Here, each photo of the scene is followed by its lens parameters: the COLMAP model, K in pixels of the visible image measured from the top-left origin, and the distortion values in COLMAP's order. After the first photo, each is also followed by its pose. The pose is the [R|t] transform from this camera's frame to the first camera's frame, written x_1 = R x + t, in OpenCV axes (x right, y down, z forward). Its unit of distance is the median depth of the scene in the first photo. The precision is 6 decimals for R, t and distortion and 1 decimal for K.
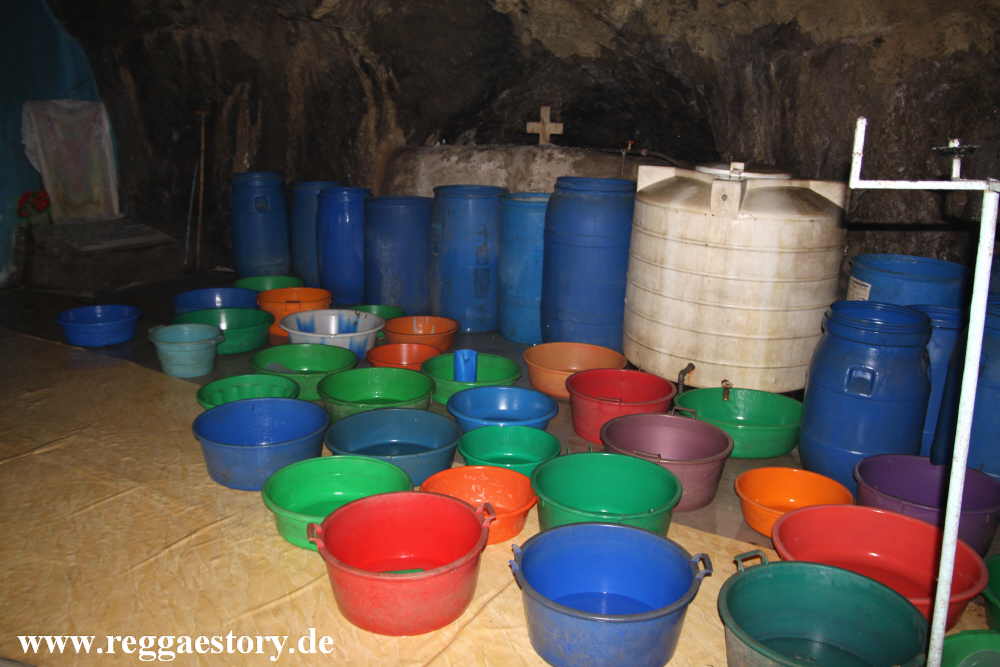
lens RADIAL K [[946.0, 0, 500.0], [0, 946.0, 333.5], [0, 0, 1]] dist [-0.148456, 0.199805]
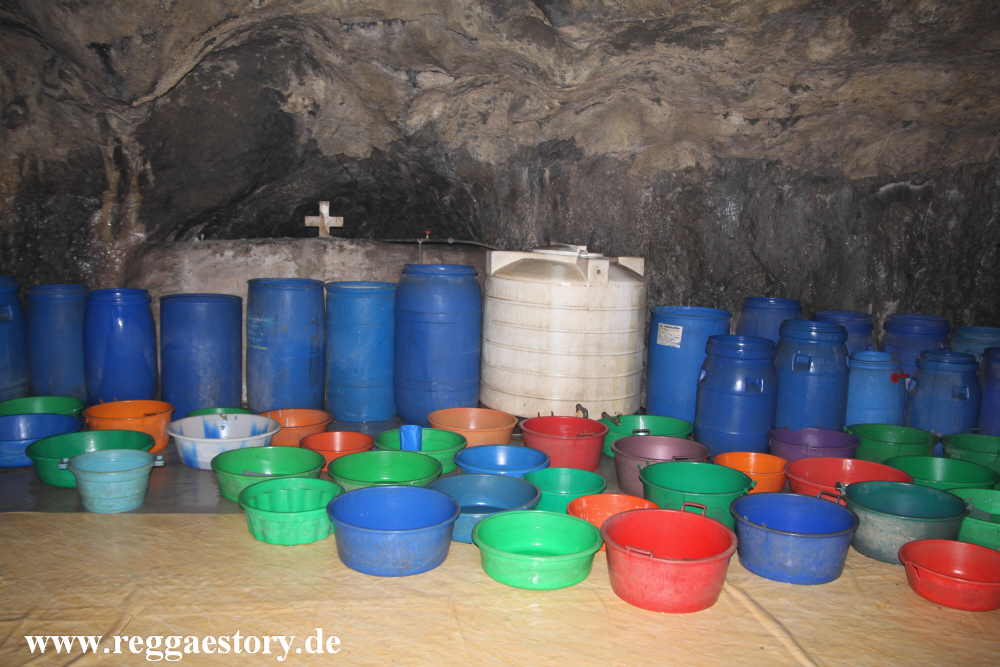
lens RADIAL K [[946.0, 0, 500.0], [0, 946.0, 333.5], [0, 0, 1]] dist [-0.148456, 0.199805]
pose [[0.704397, -0.090546, 0.704007, -0.591514], [0.155118, 0.987494, -0.028196, -0.032901], [-0.692650, 0.129065, 0.709633, 0.124273]]
